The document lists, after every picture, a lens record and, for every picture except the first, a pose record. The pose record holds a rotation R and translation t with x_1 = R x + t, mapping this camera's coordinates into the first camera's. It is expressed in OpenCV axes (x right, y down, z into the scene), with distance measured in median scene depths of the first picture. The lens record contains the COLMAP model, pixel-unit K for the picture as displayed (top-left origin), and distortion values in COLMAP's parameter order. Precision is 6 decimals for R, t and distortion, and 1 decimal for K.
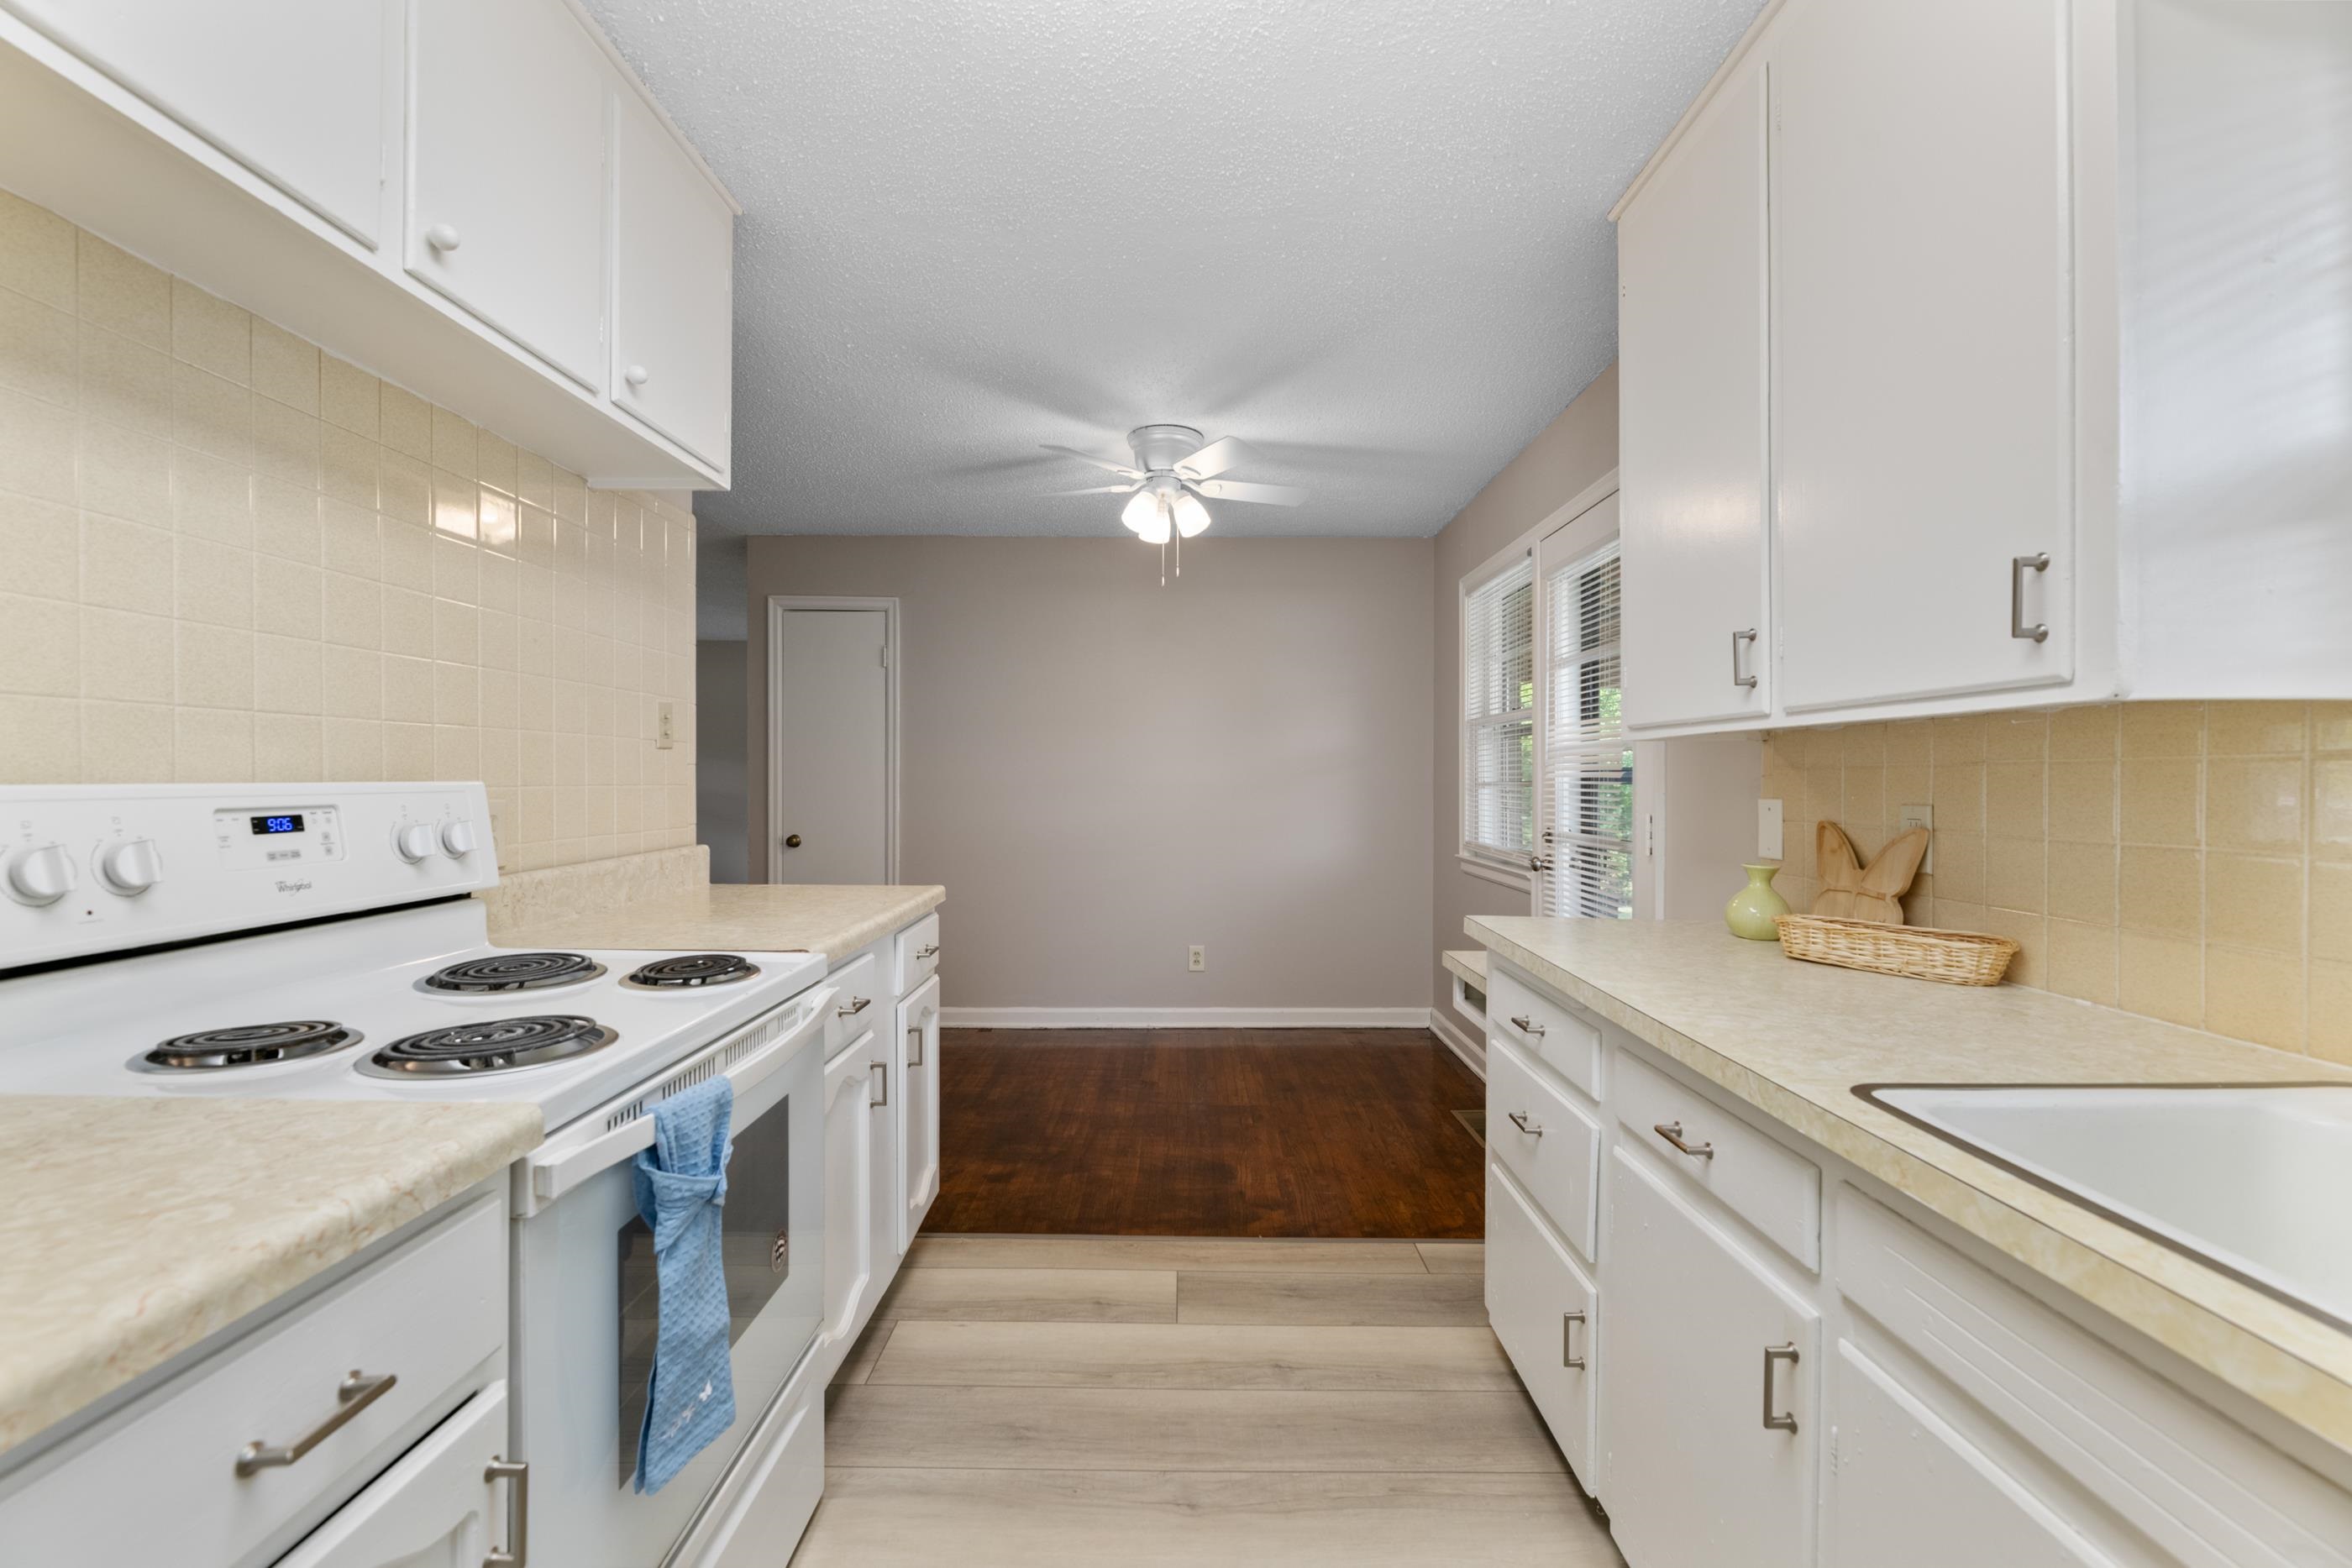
lens RADIAL K [[997.9, 0, 1173.2], [0, 997.9, 787.1], [0, 0, 1]] dist [-0.002999, -0.000585]
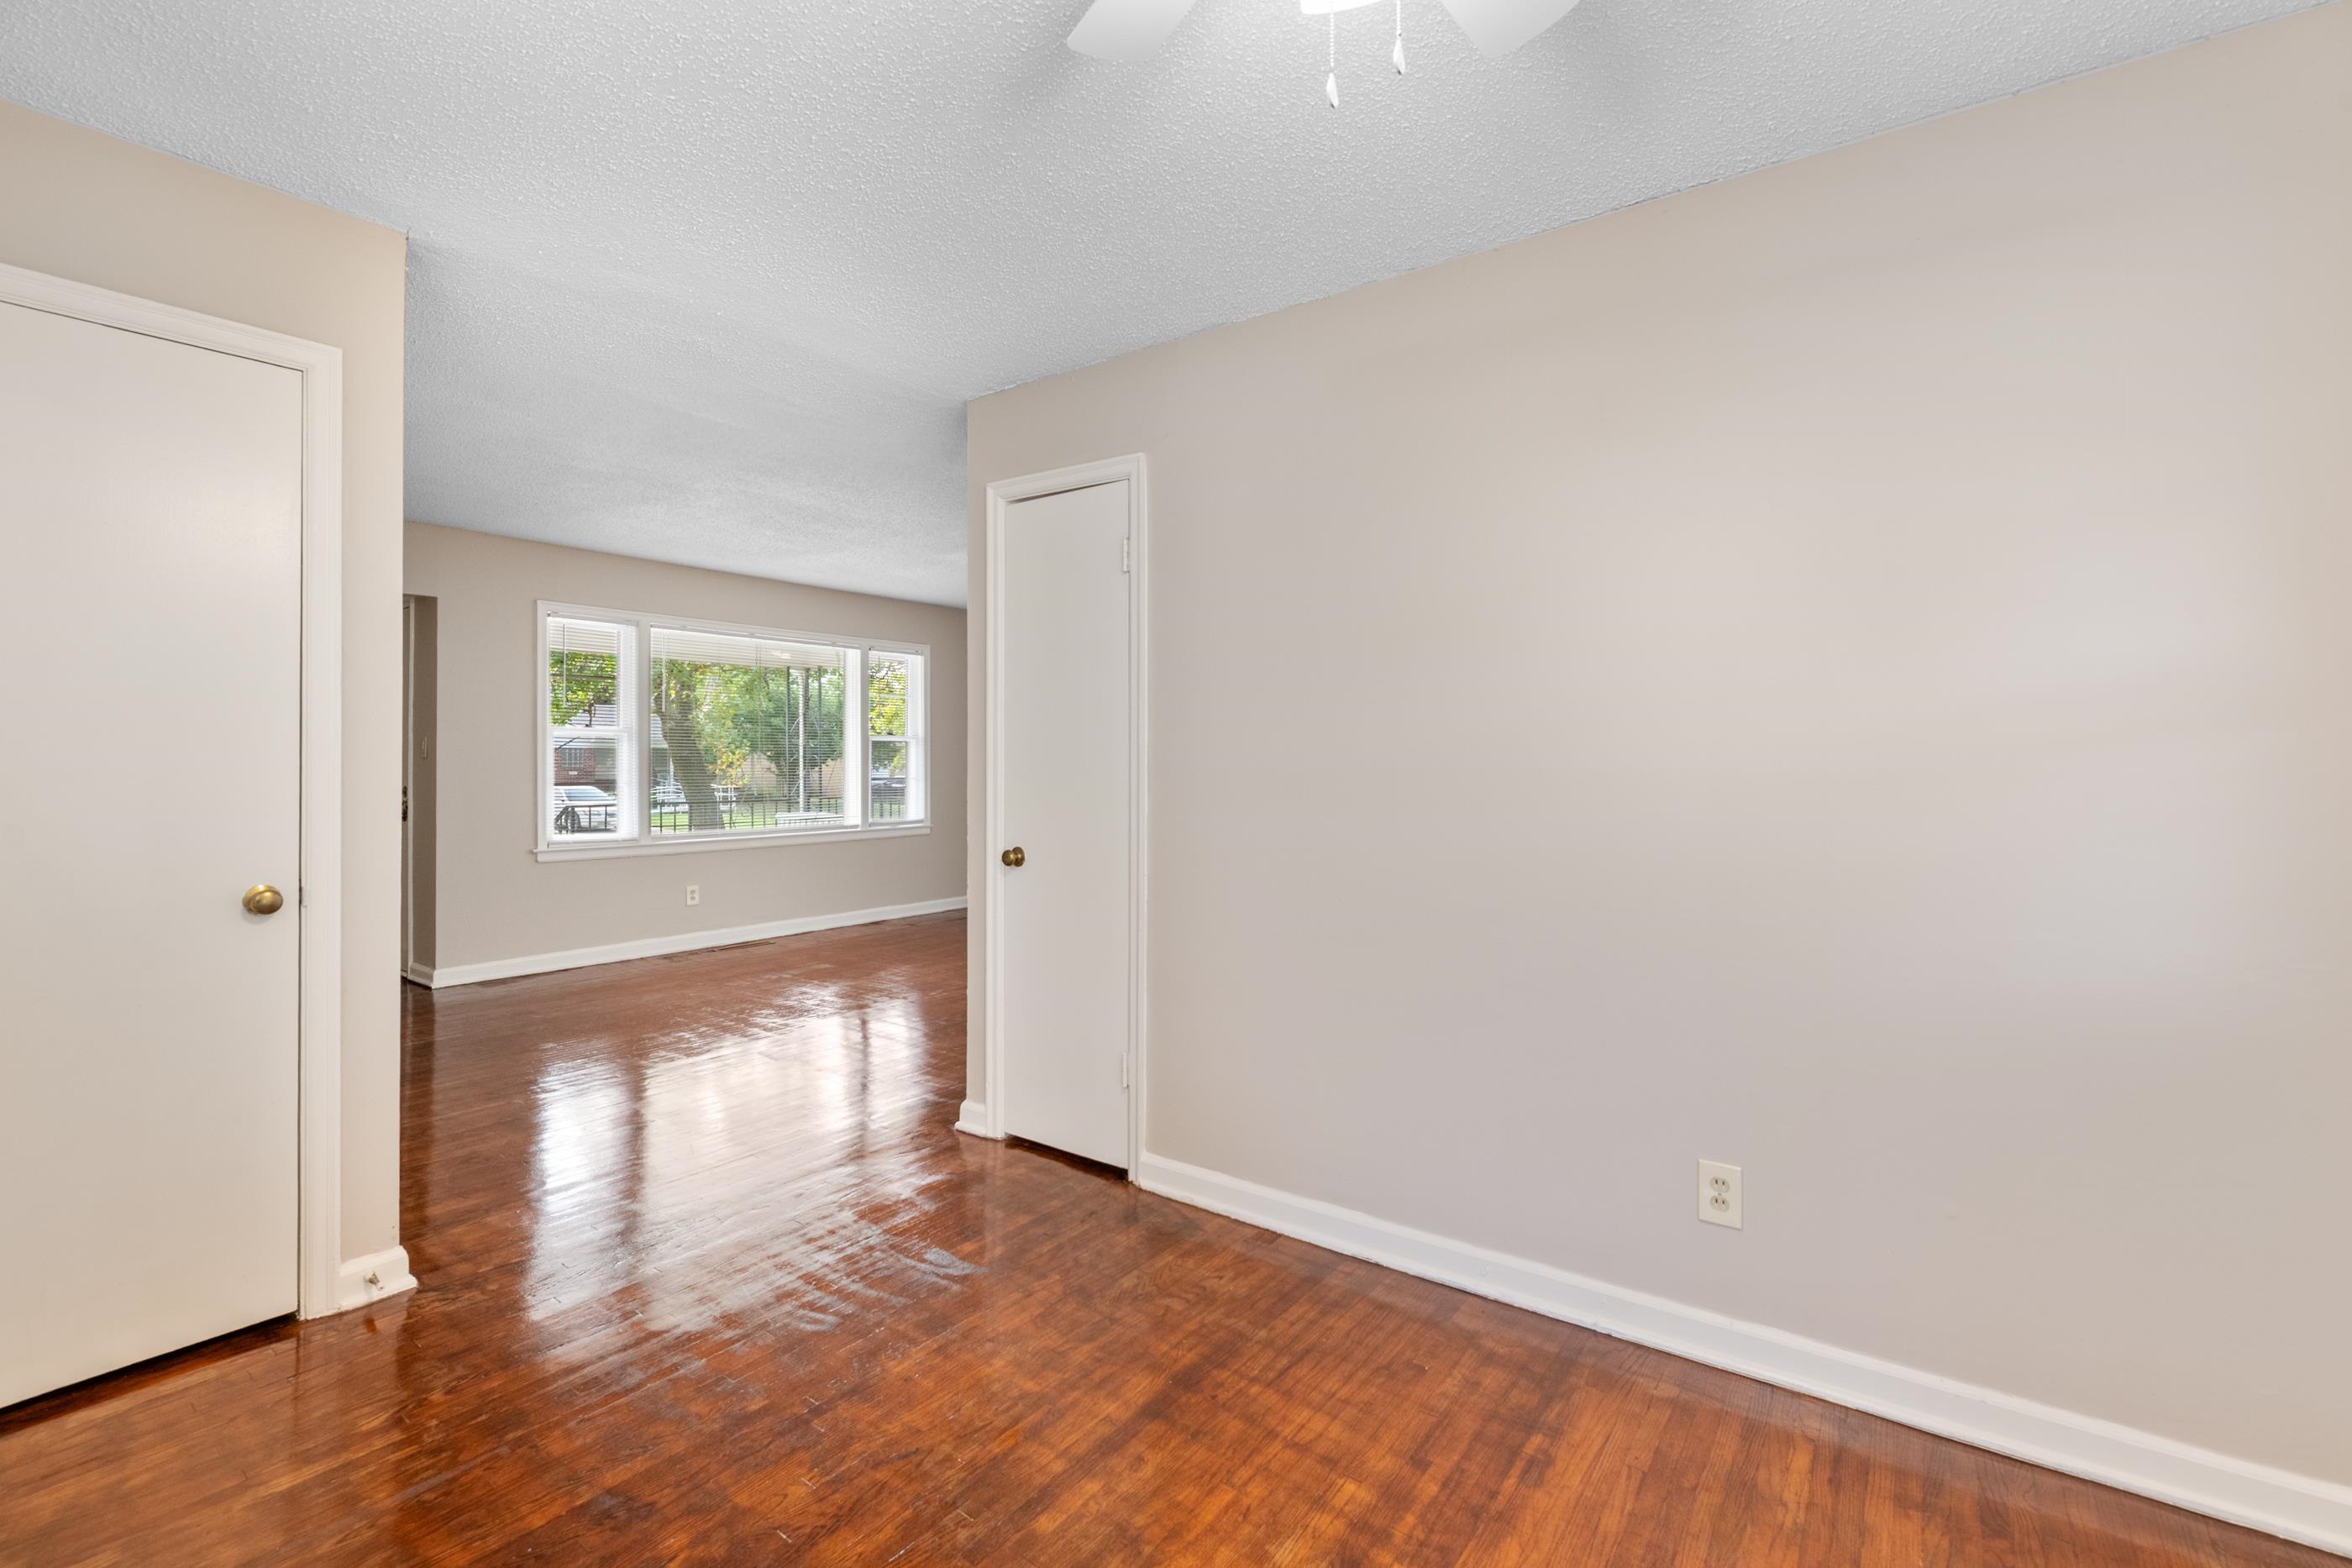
lens RADIAL K [[1011.8, 0, 1181.8], [0, 1011.8, 742.4], [0, 0, 1]] dist [-0.000685, -0.003896]
pose [[0.810906, -0.011061, -0.585072, 0.215856], [-0.001423, 0.999781, -0.020873, -0.014268], [0.585175, 0.017758, 0.810712, 1.270459]]
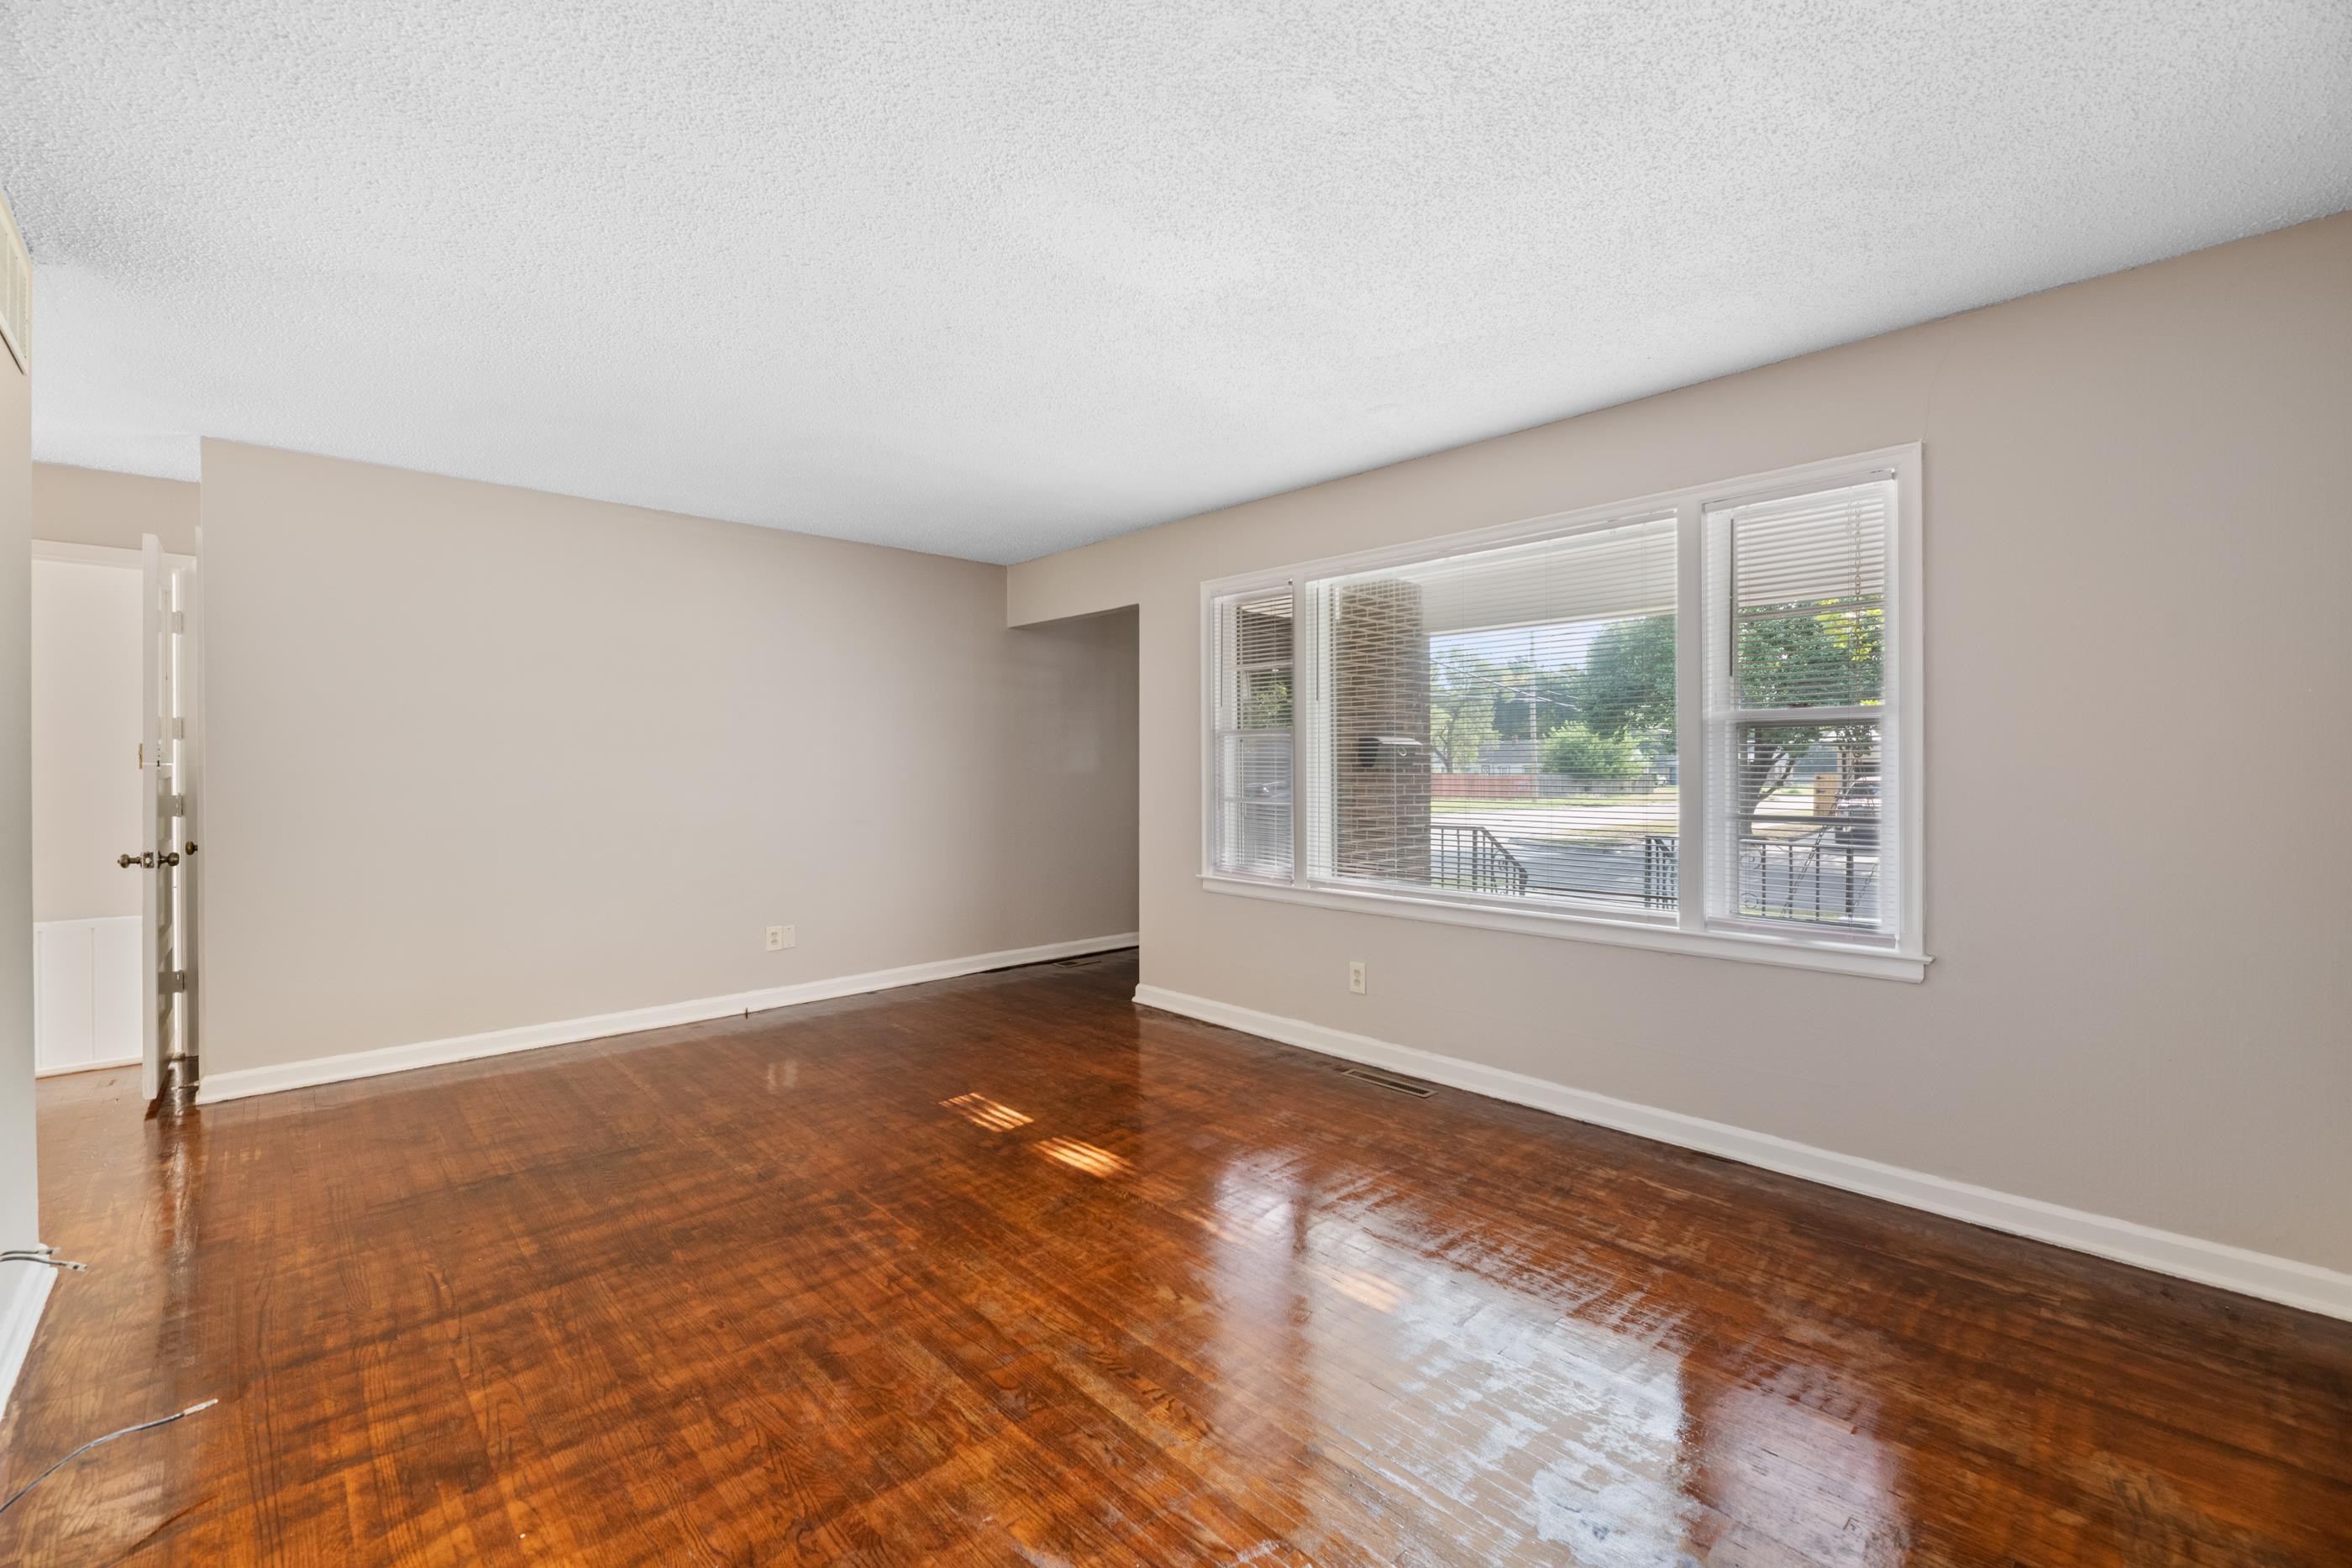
lens RADIAL K [[991.0, 0, 1176.7], [0, 991.0, 776.5], [0, 0, 1]] dist [-0.001063, -0.000219]
pose [[-0.723537, 0.003673, -0.690276, -1.204772], [-0.003146, 0.999958, 0.008618, -0.026215], [0.690279, 0.008407, -0.723494, 4.121576]]
